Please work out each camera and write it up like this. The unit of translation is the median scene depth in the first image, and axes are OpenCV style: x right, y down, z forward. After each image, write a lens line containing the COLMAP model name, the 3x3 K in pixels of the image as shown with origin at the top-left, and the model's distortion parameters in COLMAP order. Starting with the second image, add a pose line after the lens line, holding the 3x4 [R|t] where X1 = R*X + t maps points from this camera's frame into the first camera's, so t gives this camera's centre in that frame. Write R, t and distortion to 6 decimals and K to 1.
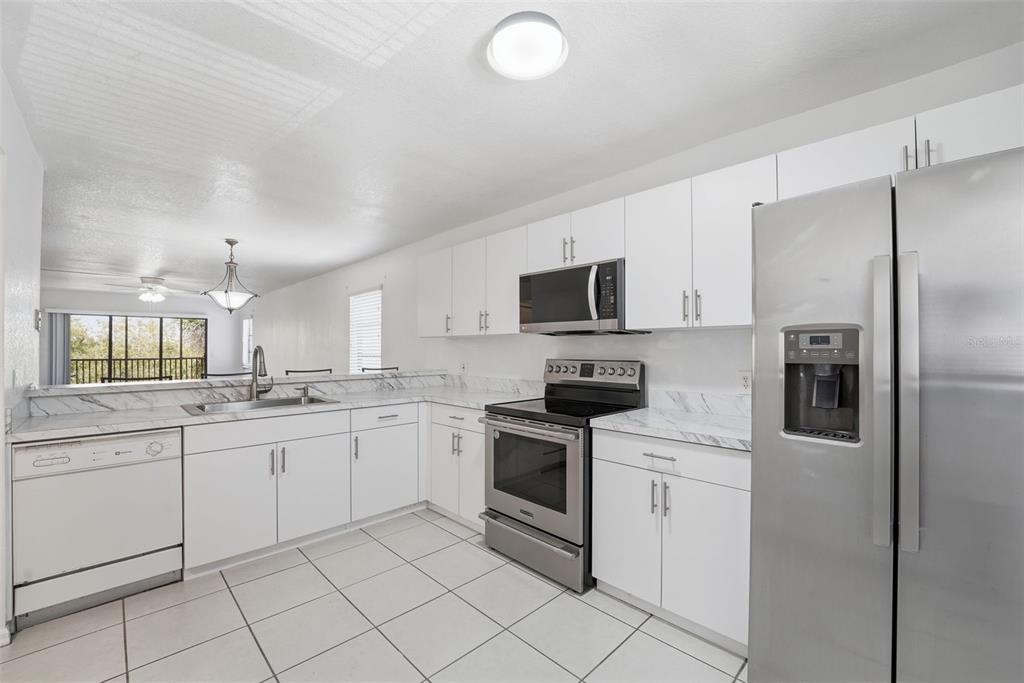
lens RADIAL K [[418.9, 0, 512.0], [0, 418.9, 341.5], [0, 0, 1]] dist [-0.029742, 0.004472]
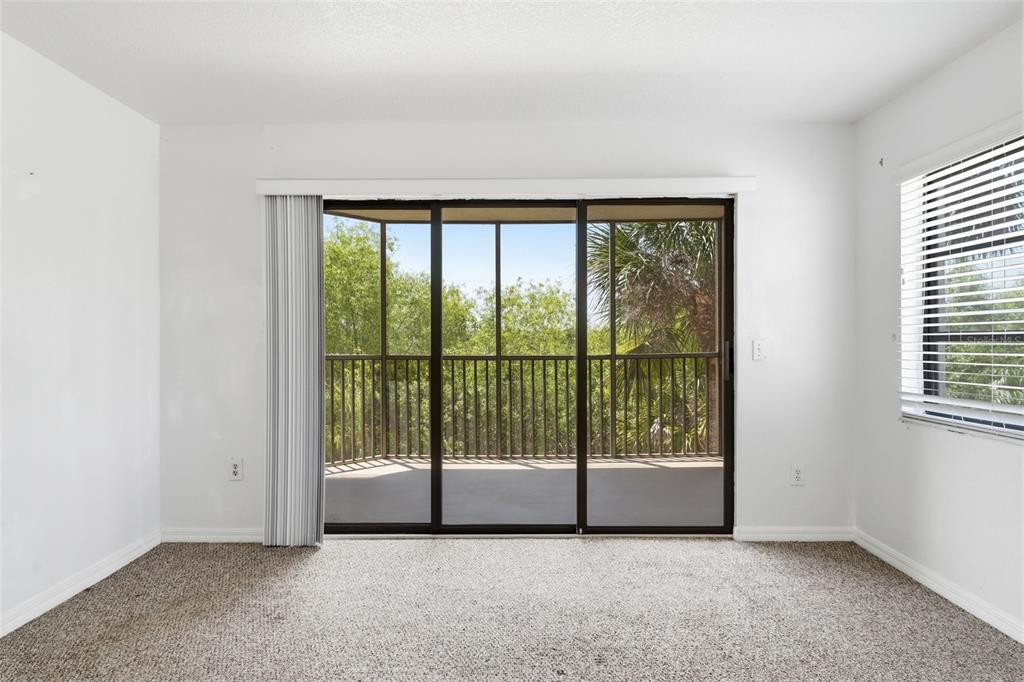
lens RADIAL K [[585.9, 0, 511.6], [0, 585.9, 336.0], [0, 0, 1]] dist [0.005670, 0.001074]
pose [[0.713674, -0.000743, -0.700477, -2.098345], [0.009537, 0.999917, 0.008655, 0.071590], [0.700413, -0.012858, 0.713622, 2.359453]]
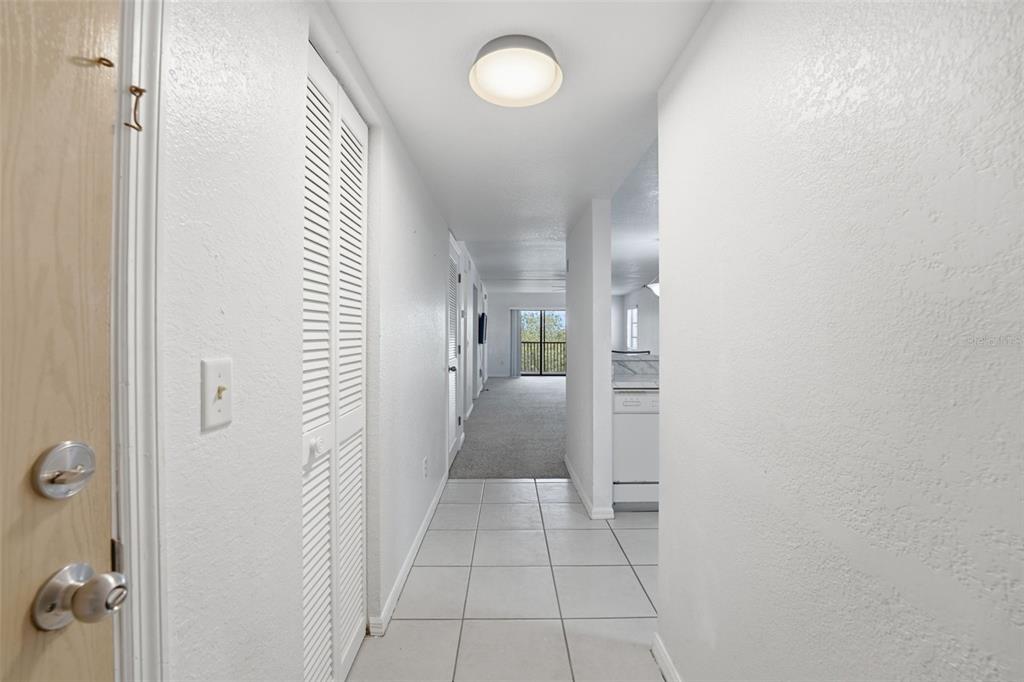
lens RADIAL K [[416.2, 0, 513.3], [0, 416.2, 339.1], [0, 0, 1]] dist [-0.026317, 0.000664]
pose [[0.723832, 0.010264, -0.689900, -0.270684], [0.004159, 0.999806, 0.019238, 0.021824], [0.689964, -0.016794, 0.723649, -0.238699]]
